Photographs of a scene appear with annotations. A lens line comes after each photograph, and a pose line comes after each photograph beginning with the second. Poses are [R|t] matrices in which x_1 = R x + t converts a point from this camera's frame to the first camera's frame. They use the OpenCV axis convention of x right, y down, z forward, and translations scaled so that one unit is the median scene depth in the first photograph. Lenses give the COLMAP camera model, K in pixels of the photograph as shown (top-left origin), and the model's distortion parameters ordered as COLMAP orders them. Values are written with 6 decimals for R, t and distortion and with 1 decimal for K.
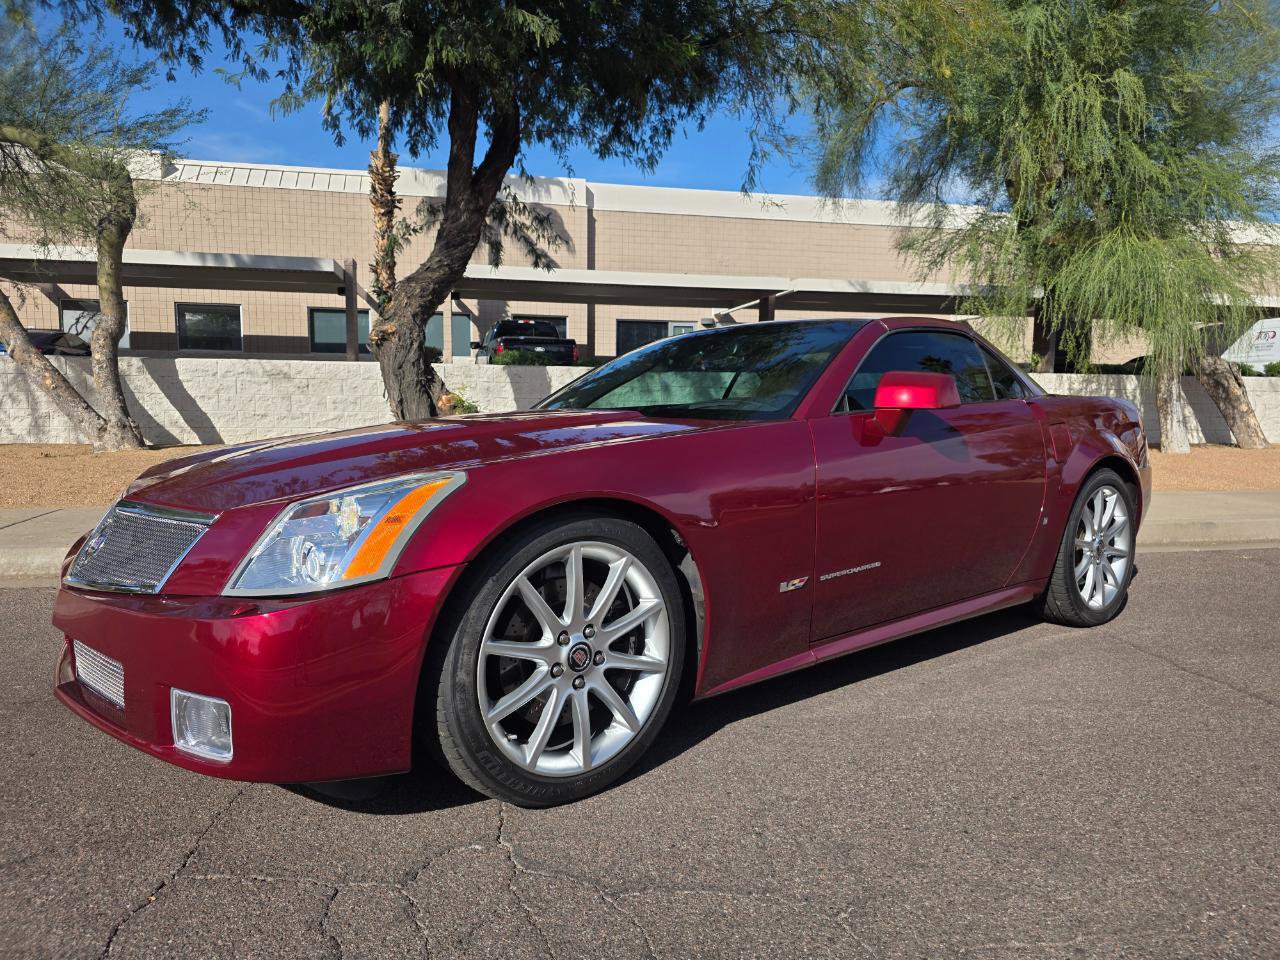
lens RADIAL K [[897.0, 0, 644.4], [0, 897.0, 475.3], [0, 0, 1]] dist [0.039599, -0.040645]
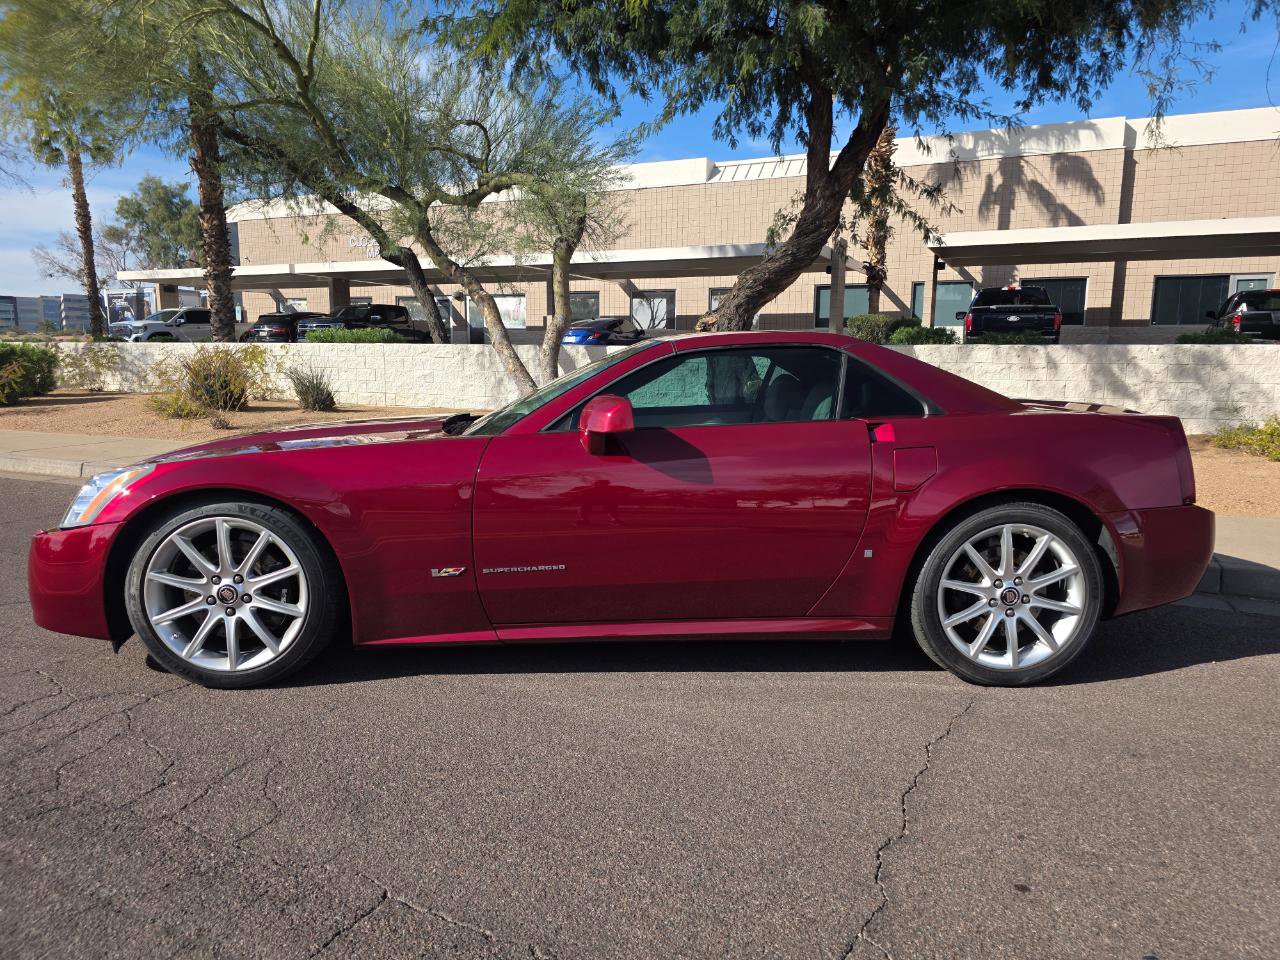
lens RADIAL K [[897.0, 0, 644.4], [0, 897.0, 475.3], [0, 0, 1]] dist [0.039599, -0.040645]
pose [[0.798484, 0.070082, -0.597923, 0.125216], [-0.046853, 0.997423, 0.054338, -0.010146], [0.600190, -0.015374, 0.799709, 0.020404]]
